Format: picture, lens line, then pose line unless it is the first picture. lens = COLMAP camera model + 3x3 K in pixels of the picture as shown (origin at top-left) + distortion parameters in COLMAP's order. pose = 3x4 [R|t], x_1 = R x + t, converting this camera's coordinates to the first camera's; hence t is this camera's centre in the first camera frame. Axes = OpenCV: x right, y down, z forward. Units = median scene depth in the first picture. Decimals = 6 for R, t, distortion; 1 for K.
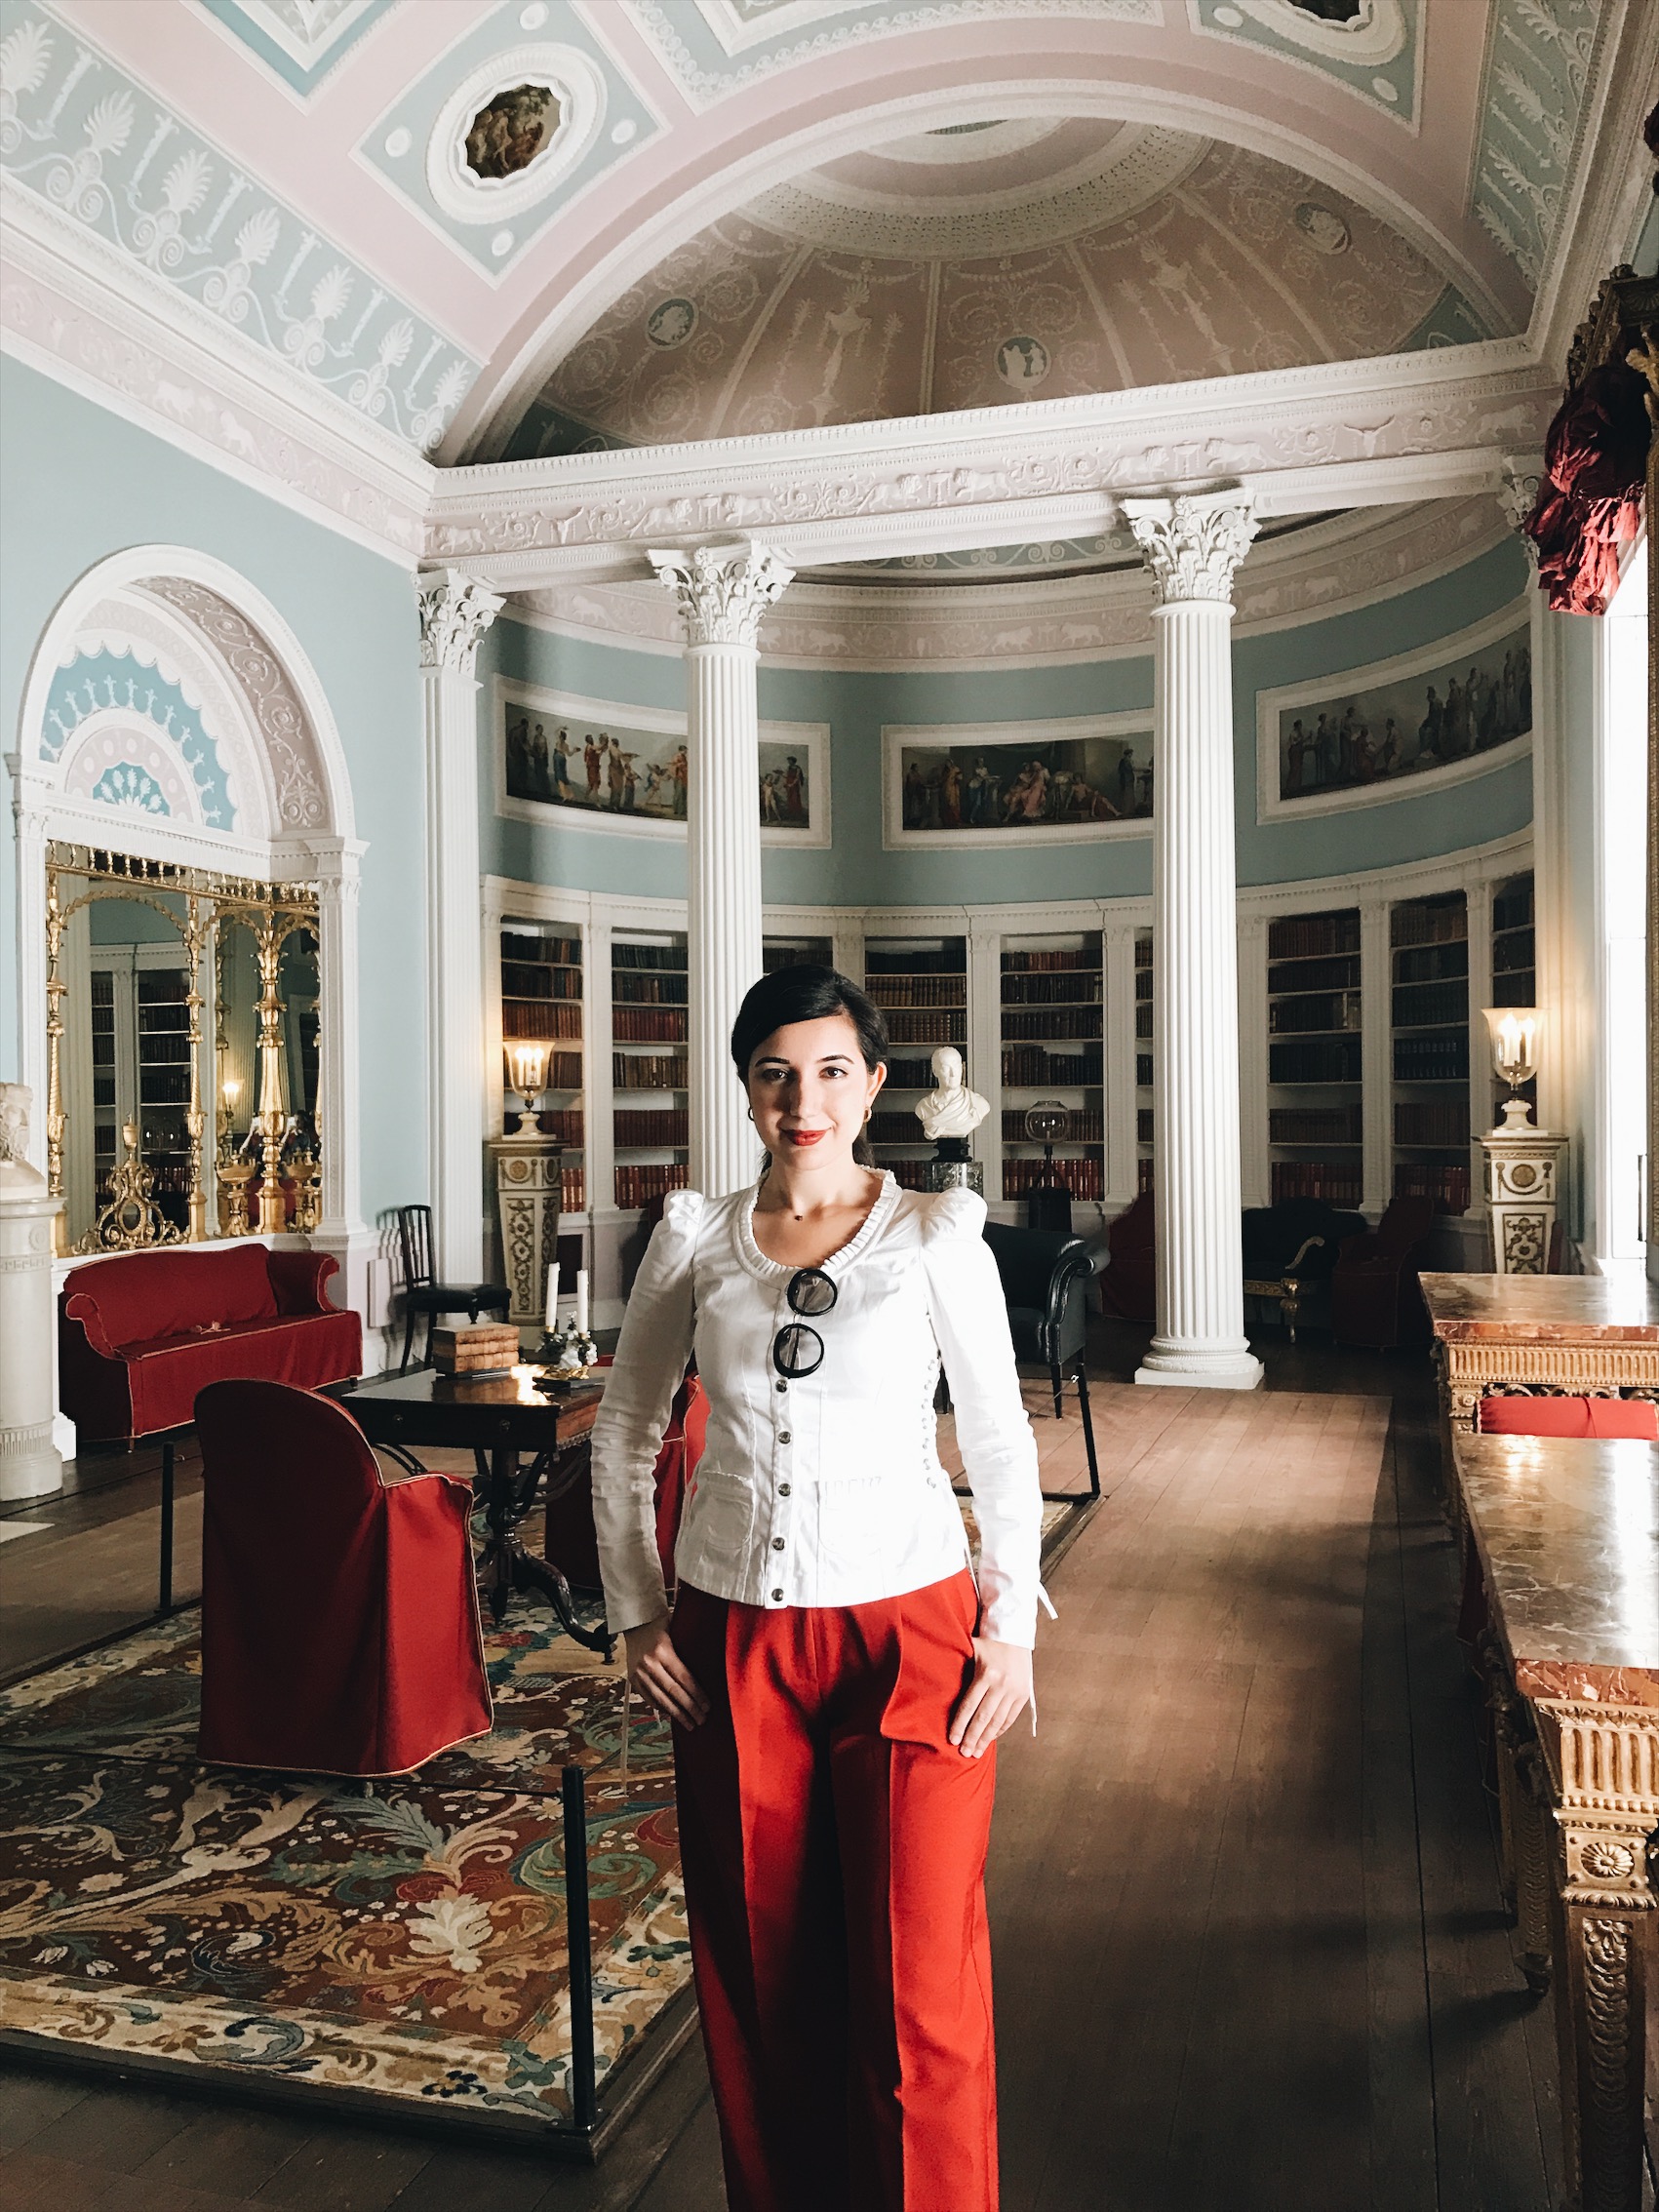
lens RADIAL K [[1842.5, 0, 836.4], [0, 1842.5, 1076.7], [0, 0, 1]] dist [0.009940, 0.007406]
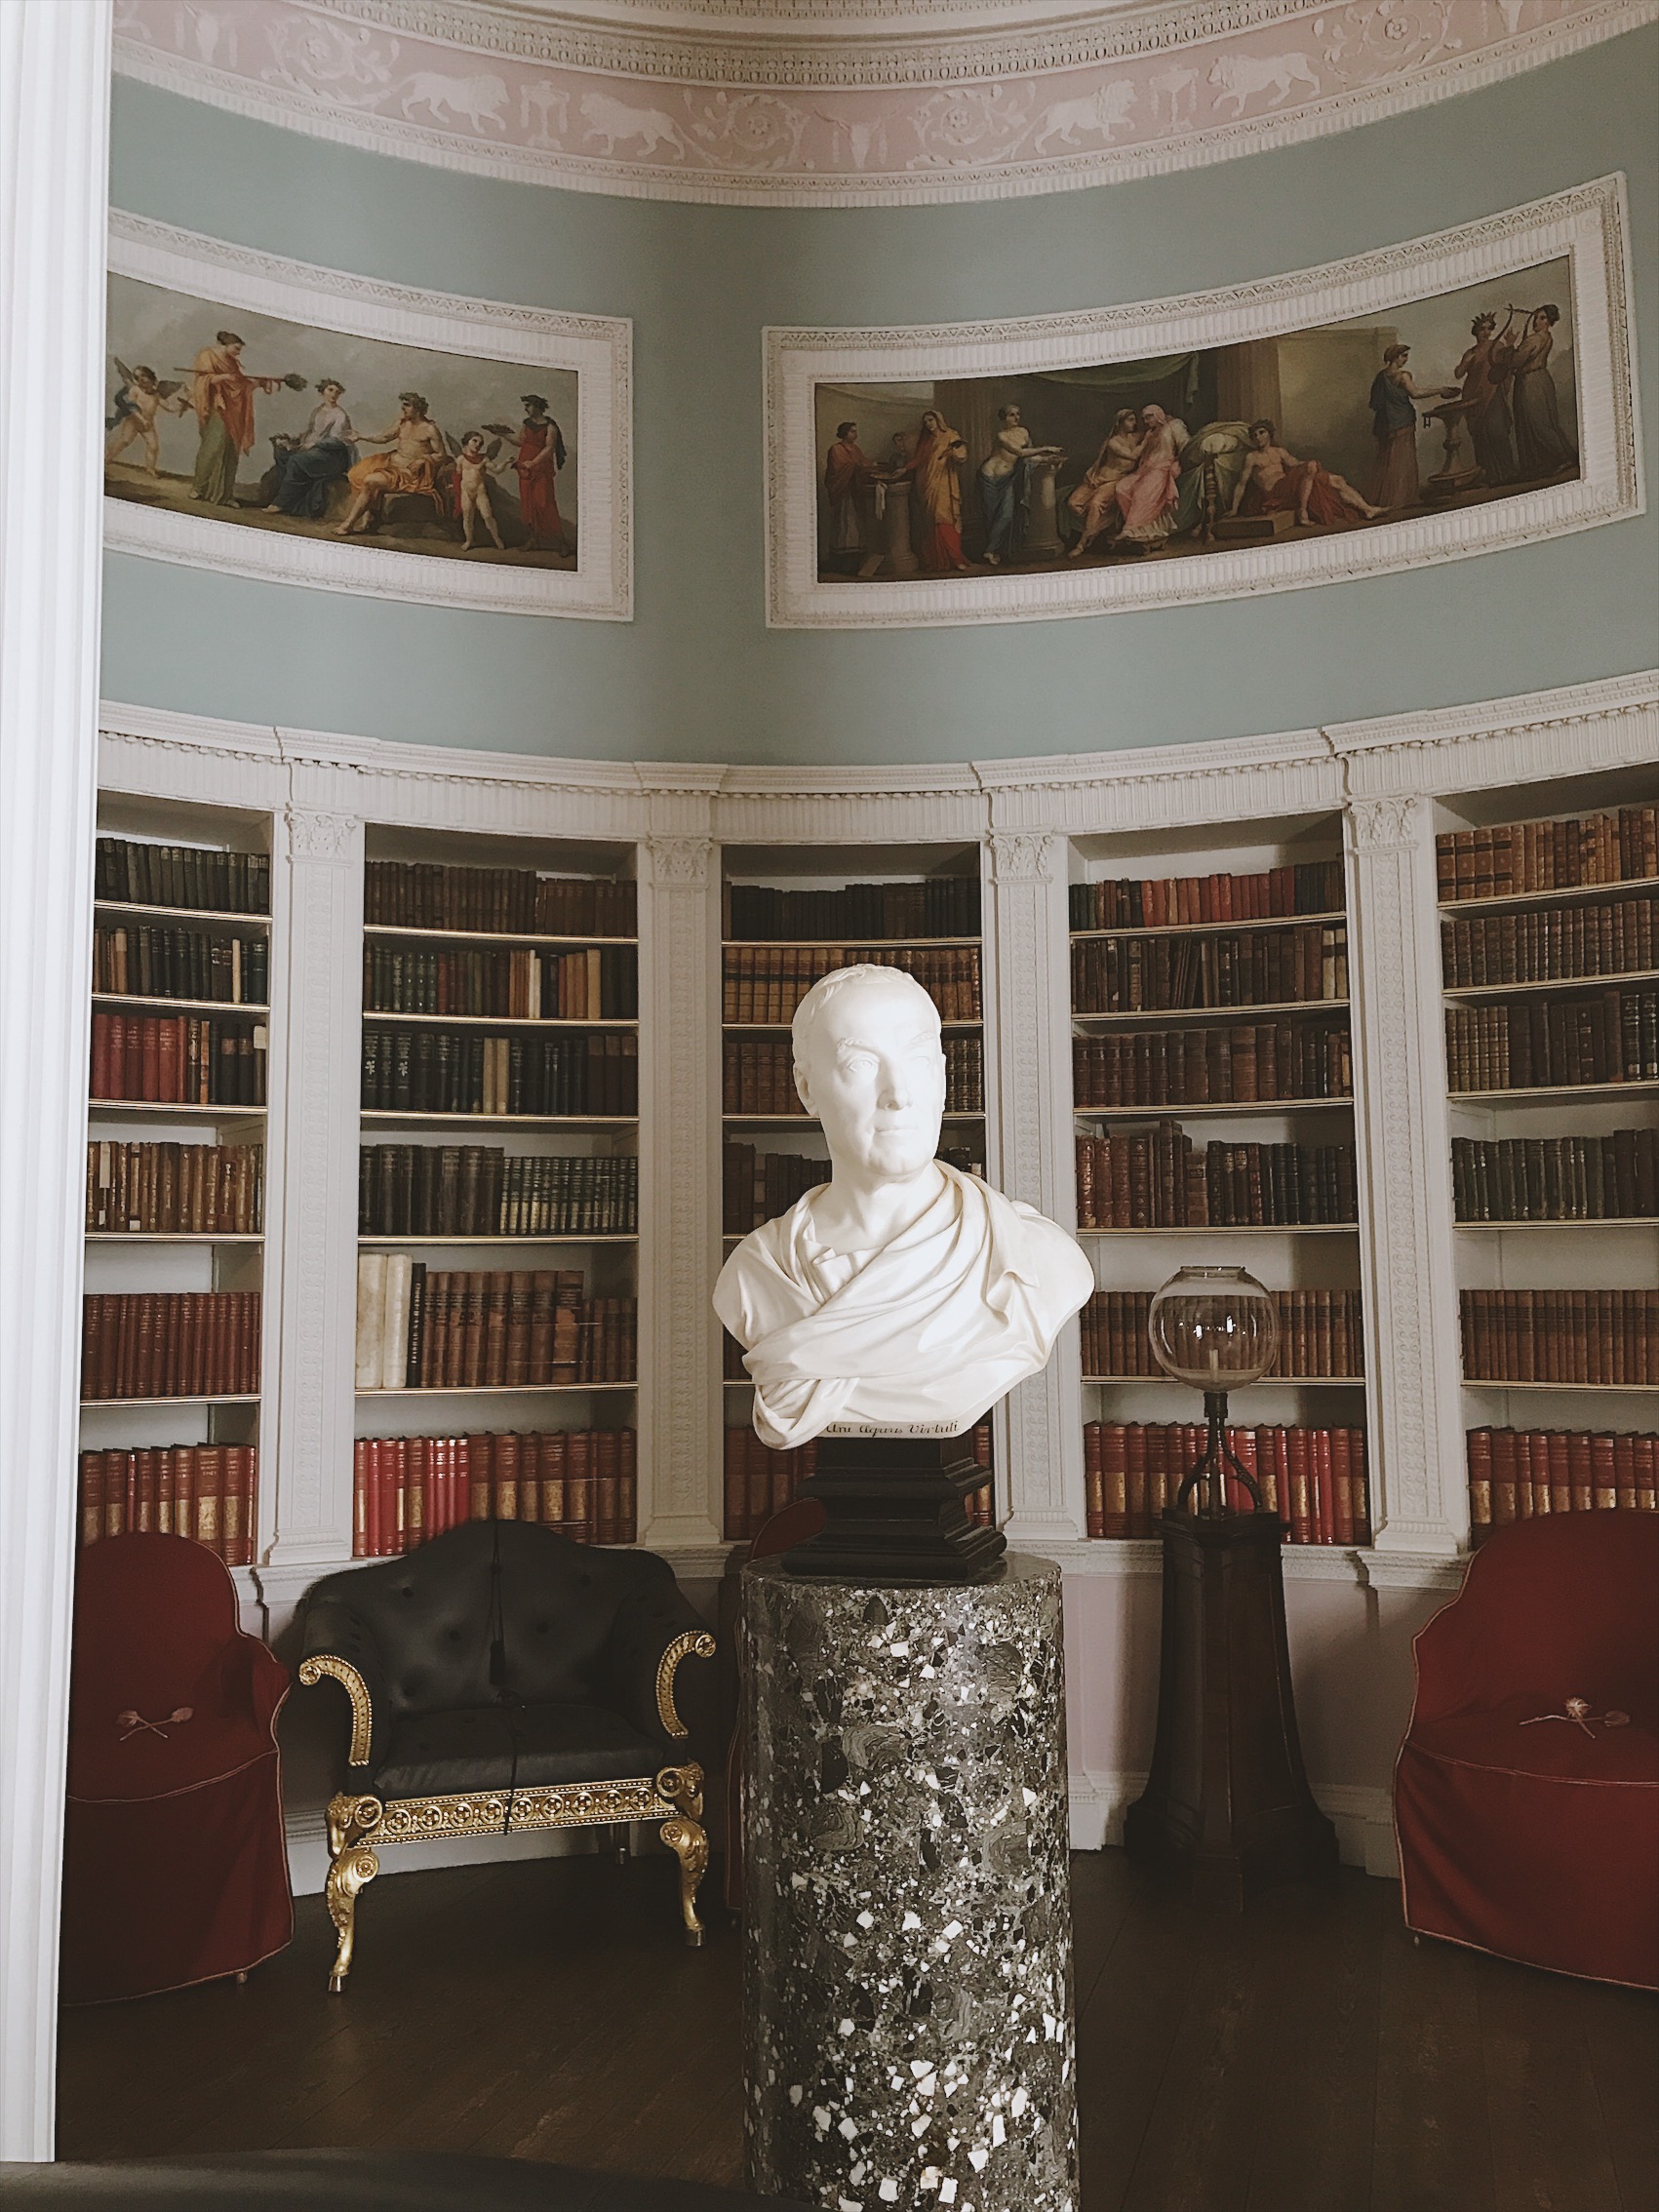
lens RADIAL K [[1776.0, 0, 829.5], [0, 1776.0, 1106.0], [0, 0, 1]] dist [-0.008068, -0.003498]
pose [[0.999786, -0.003619, -0.020392, 0.056303], [0.001846, 0.996269, -0.086286, 0.014246], [0.020628, 0.086229, 0.996062, 0.768044]]
